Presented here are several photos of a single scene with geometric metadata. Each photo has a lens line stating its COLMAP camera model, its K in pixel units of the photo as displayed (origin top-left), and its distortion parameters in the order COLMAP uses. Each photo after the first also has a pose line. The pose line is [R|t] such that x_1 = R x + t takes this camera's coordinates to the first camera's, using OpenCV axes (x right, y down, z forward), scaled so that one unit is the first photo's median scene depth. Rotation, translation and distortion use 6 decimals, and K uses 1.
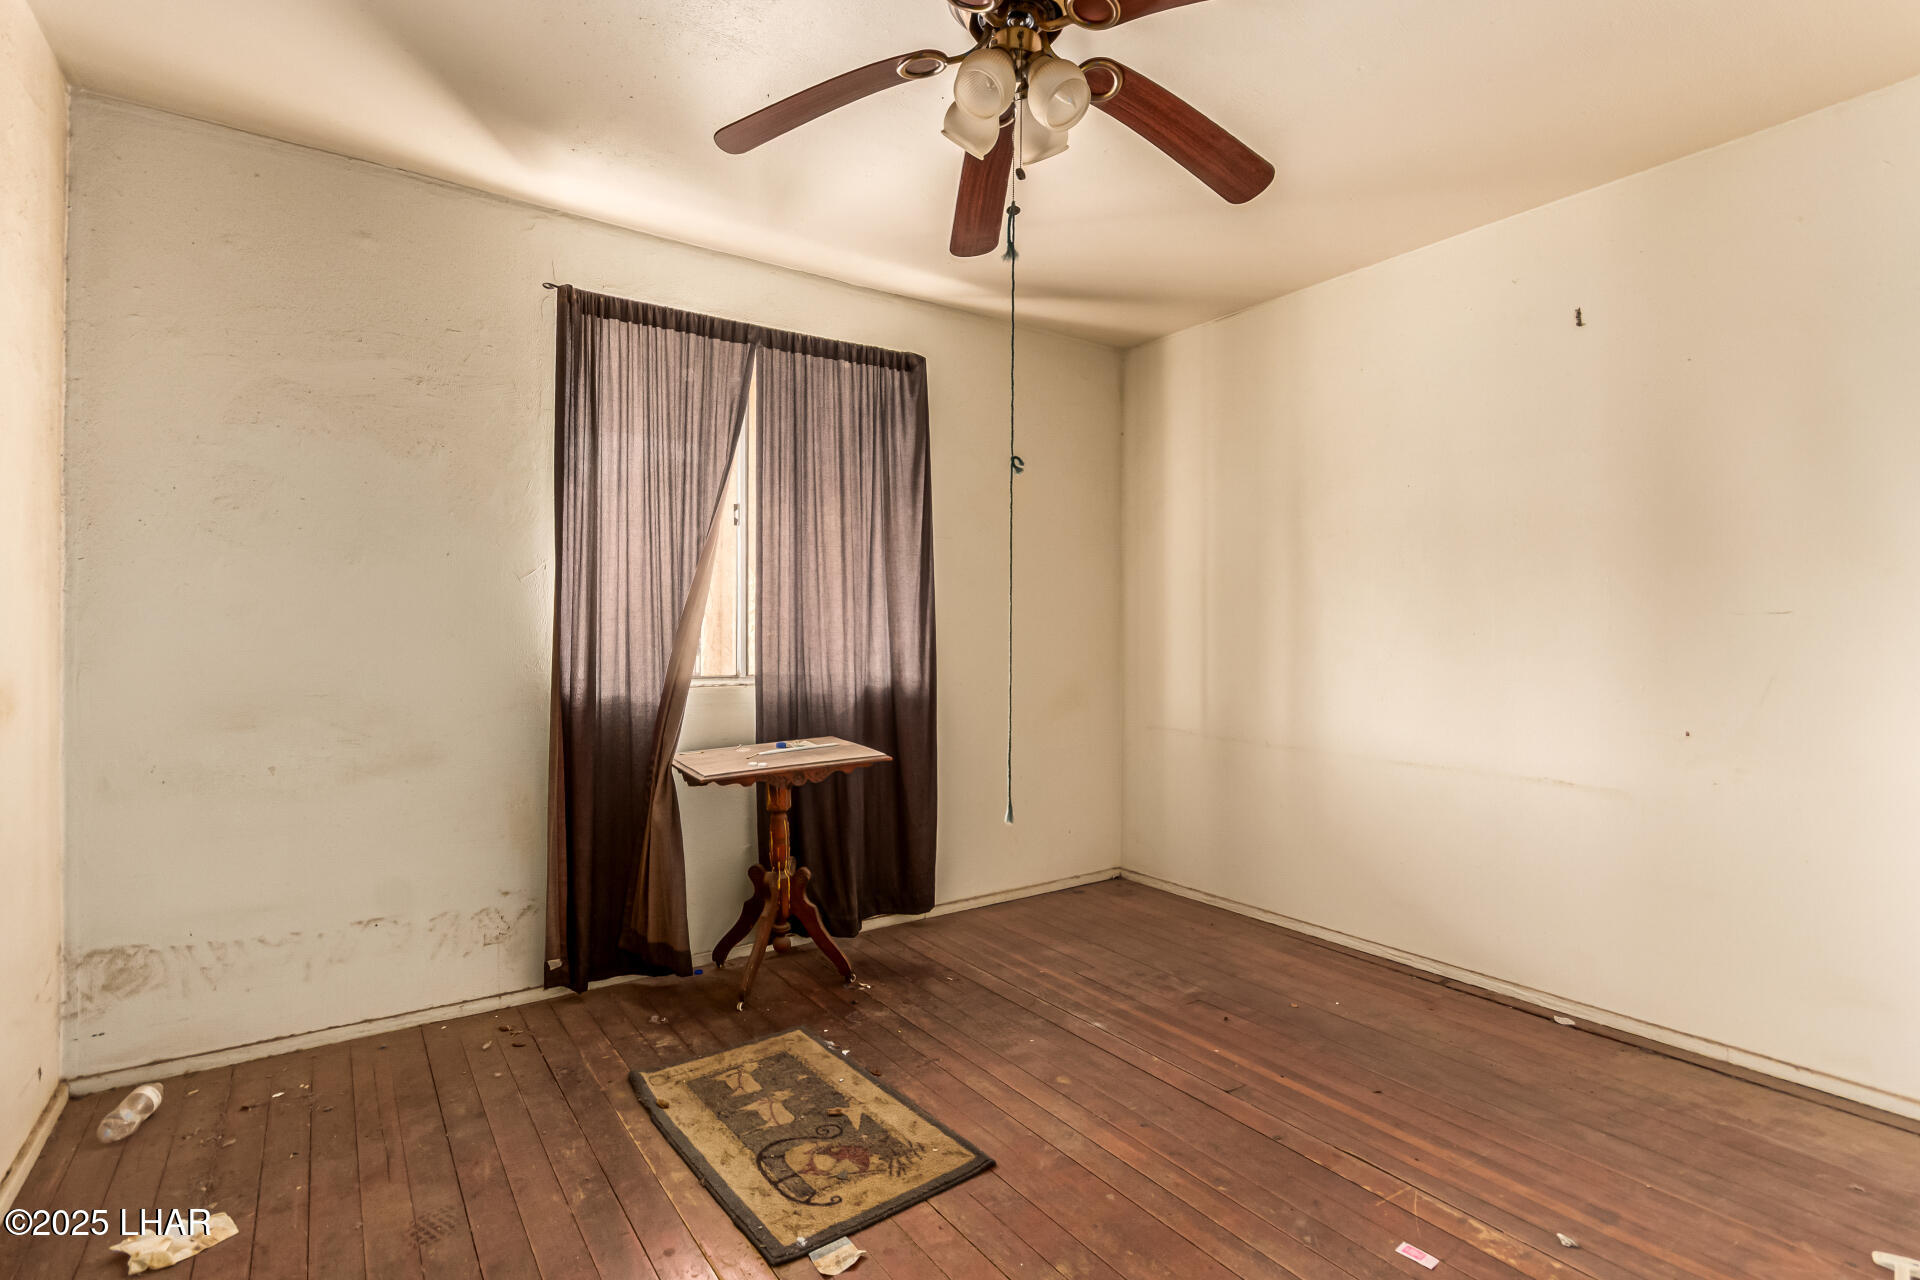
lens RADIAL K [[895.9, 0, 965.8], [0, 895.9, 636.8], [0, 0, 1]] dist [-0.003453, 0.000197]
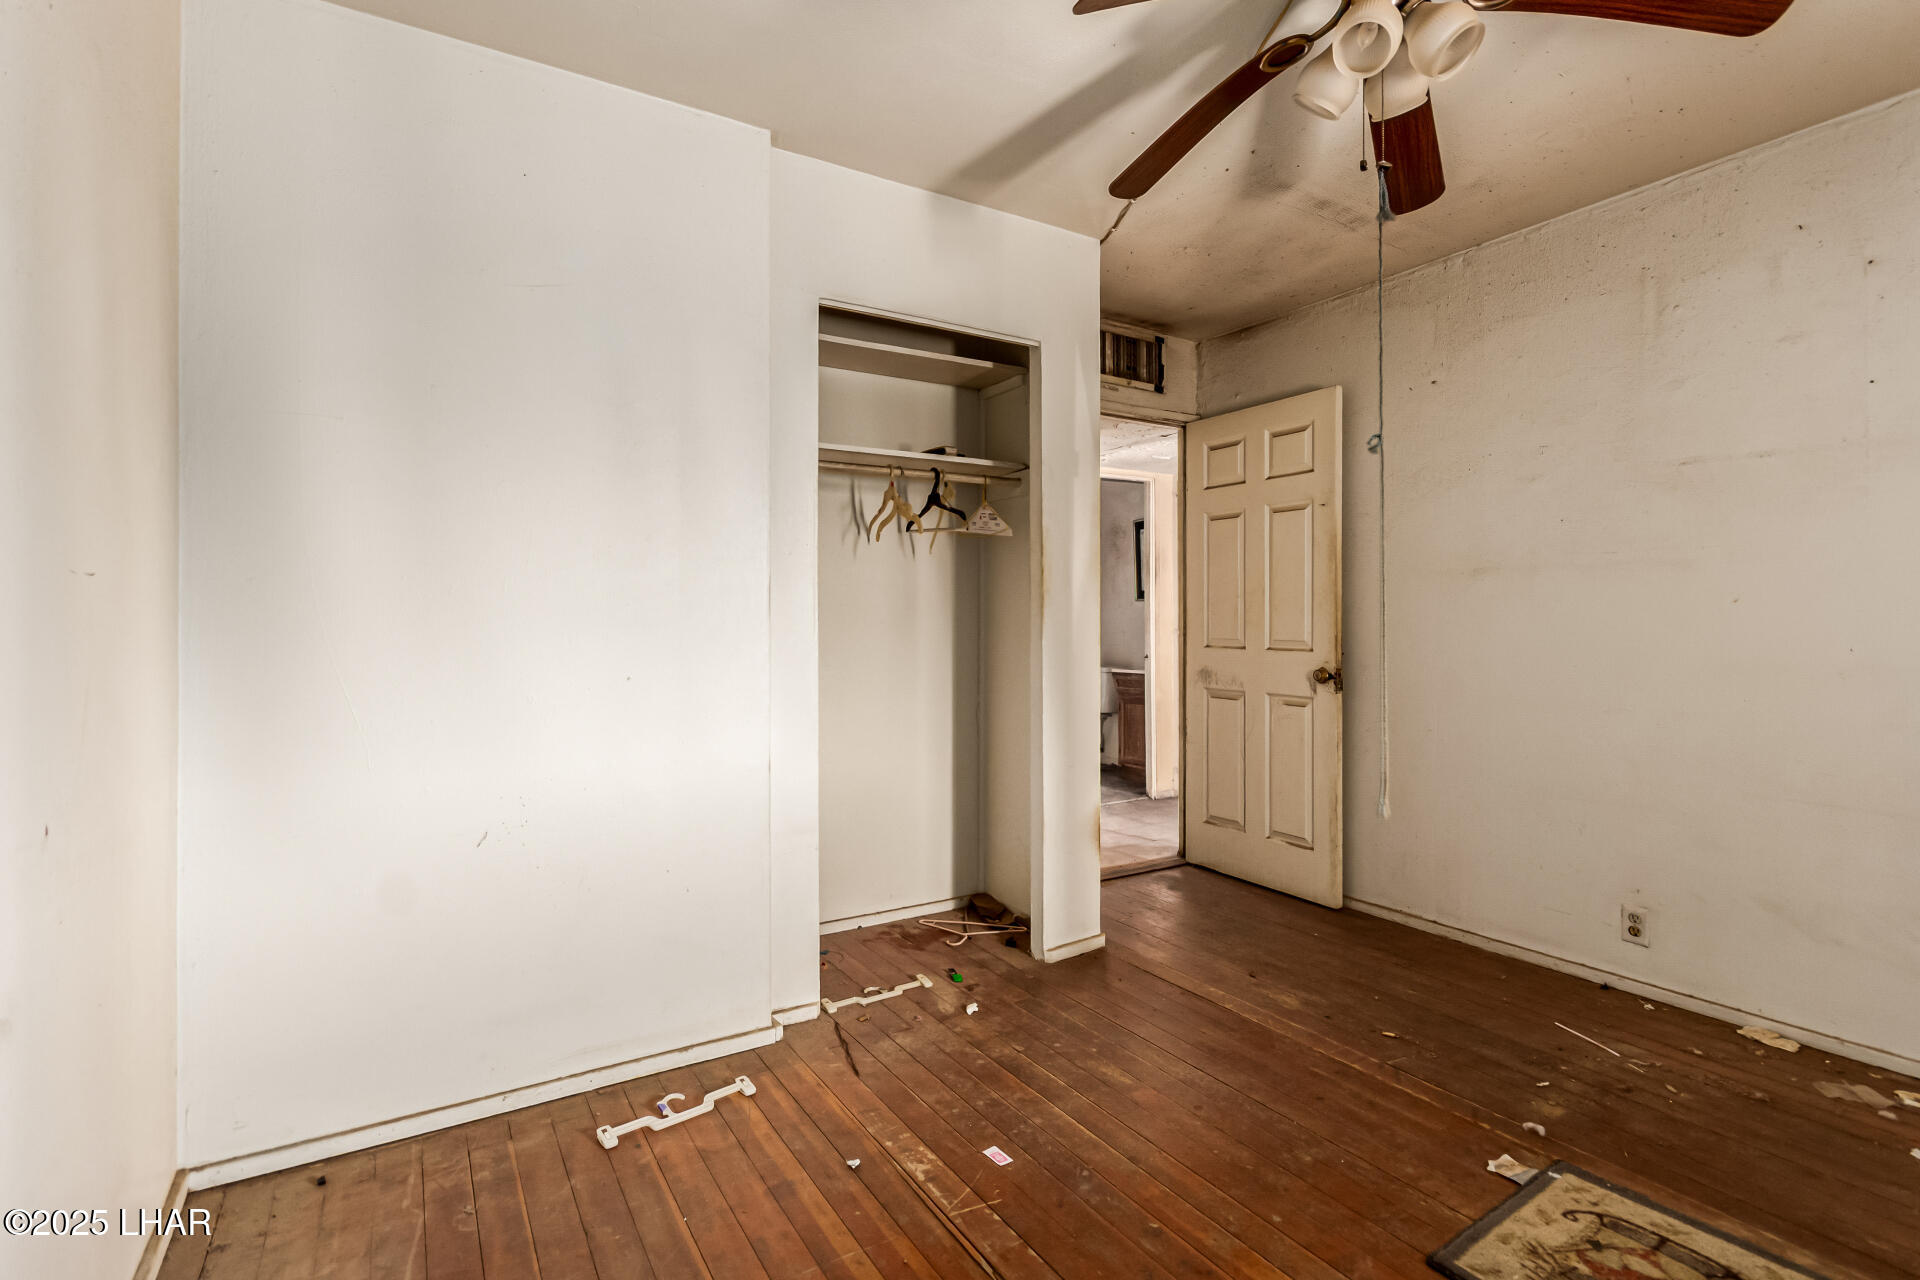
lens RADIAL K [[895.9, 0, 965.8], [0, 895.9, 636.8], [0, 0, 1]] dist [-0.003453, 0.000197]
pose [[-0.998295, 0.001167, 0.058352, 0.437097], [0.001567, 0.999976, 0.006813, 0.008755], [-0.058342, 0.006893, -0.998273, 1.975017]]
